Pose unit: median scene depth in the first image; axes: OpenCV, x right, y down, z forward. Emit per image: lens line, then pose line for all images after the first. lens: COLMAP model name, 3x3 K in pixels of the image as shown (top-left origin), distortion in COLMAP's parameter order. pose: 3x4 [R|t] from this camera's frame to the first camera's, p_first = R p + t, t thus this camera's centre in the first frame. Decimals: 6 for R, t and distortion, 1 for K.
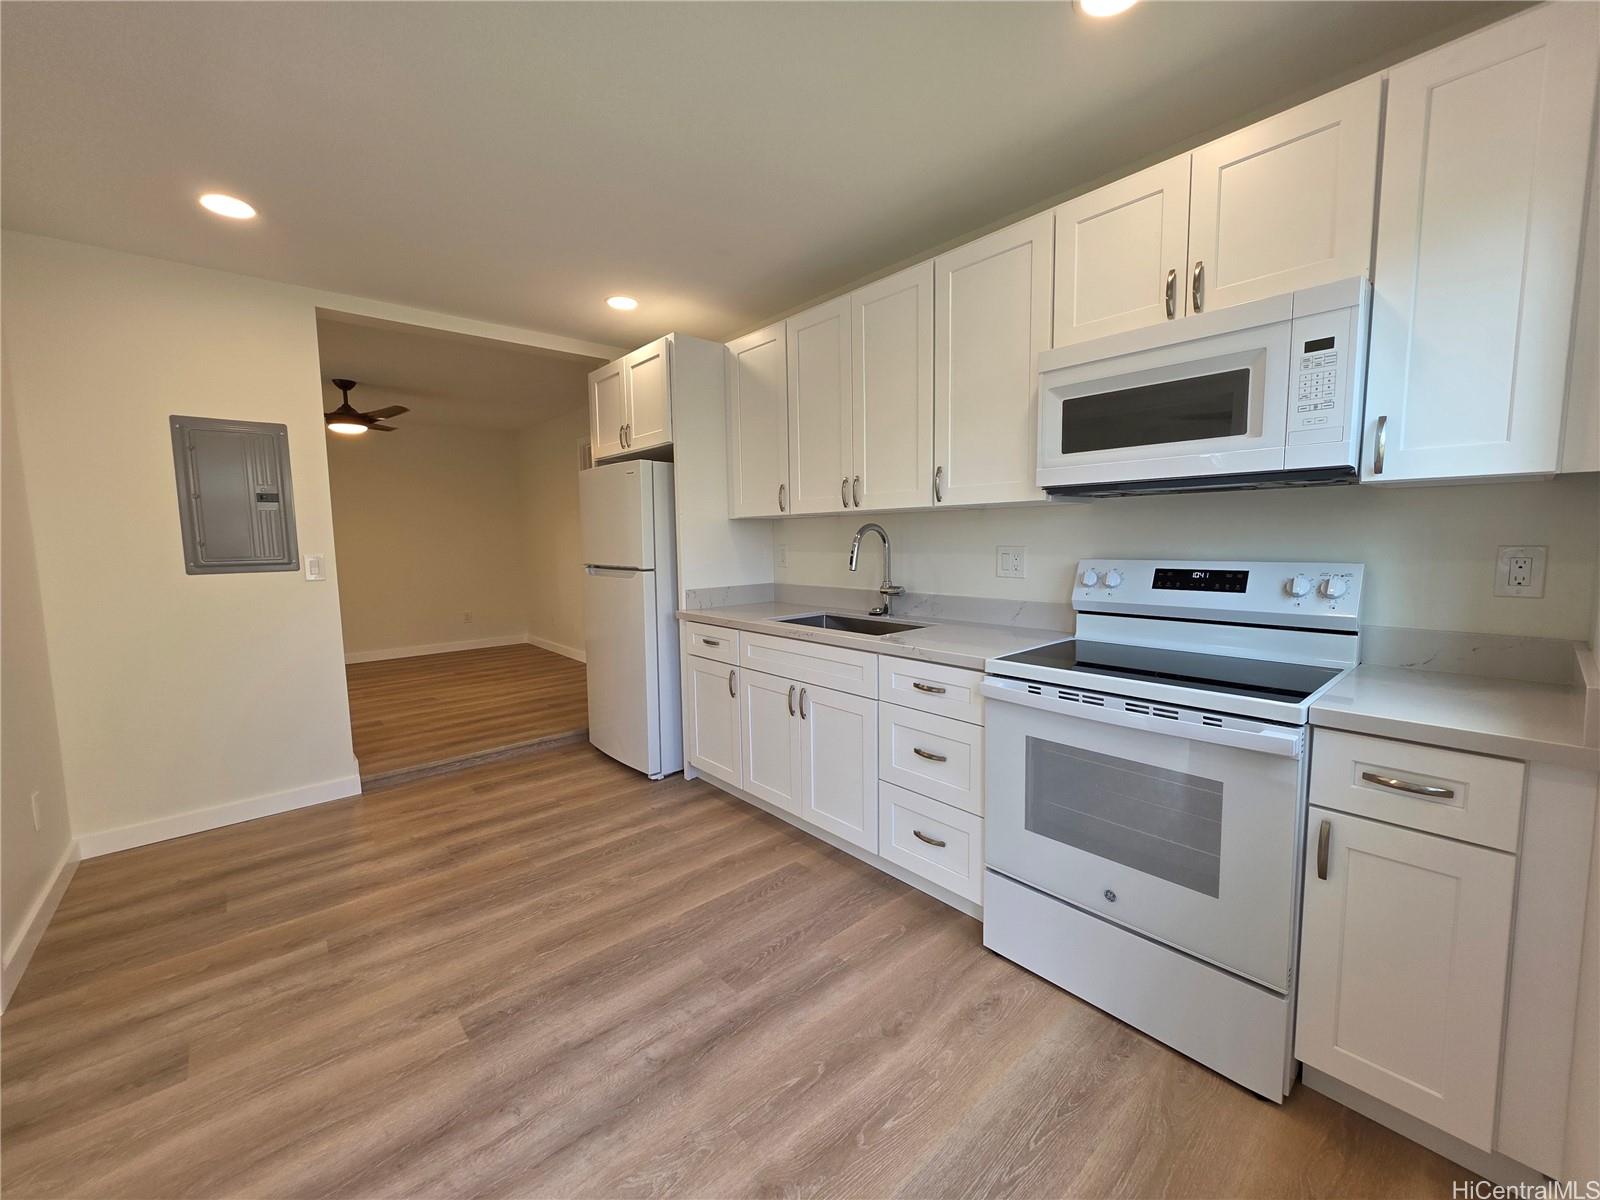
lens RADIAL K [[644.0, 0, 802.1], [0, 644.0, 595.5], [0, 0, 1]] dist [-0.002911, -0.000039]
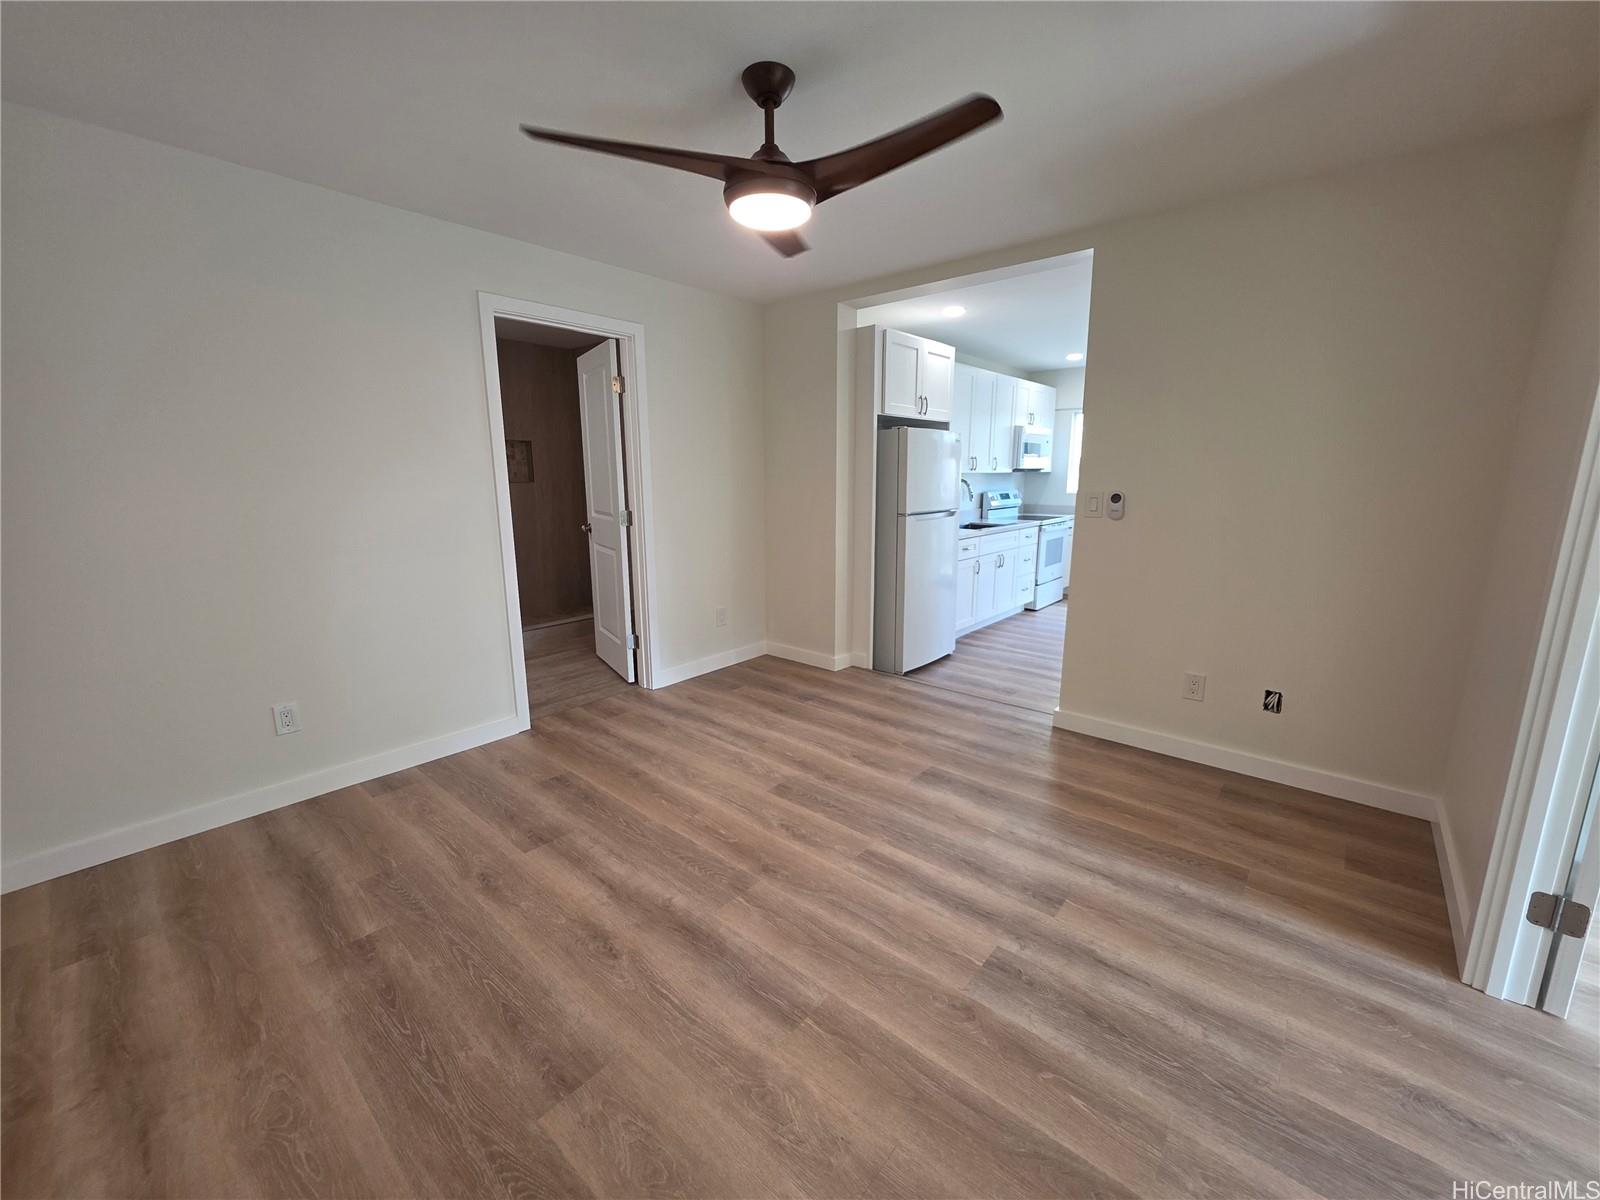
lens RADIAL K [[644.0, 0, 805.8], [0, 644.0, 591.5], [0, 0, 1]] dist [-0.002911, -0.000039]
pose [[-0.132335, -0.168930, 0.976704, -1.579246], [0.107921, 0.977056, 0.183613, -0.154039], [-0.985312, 0.129705, -0.111068, 1.459507]]
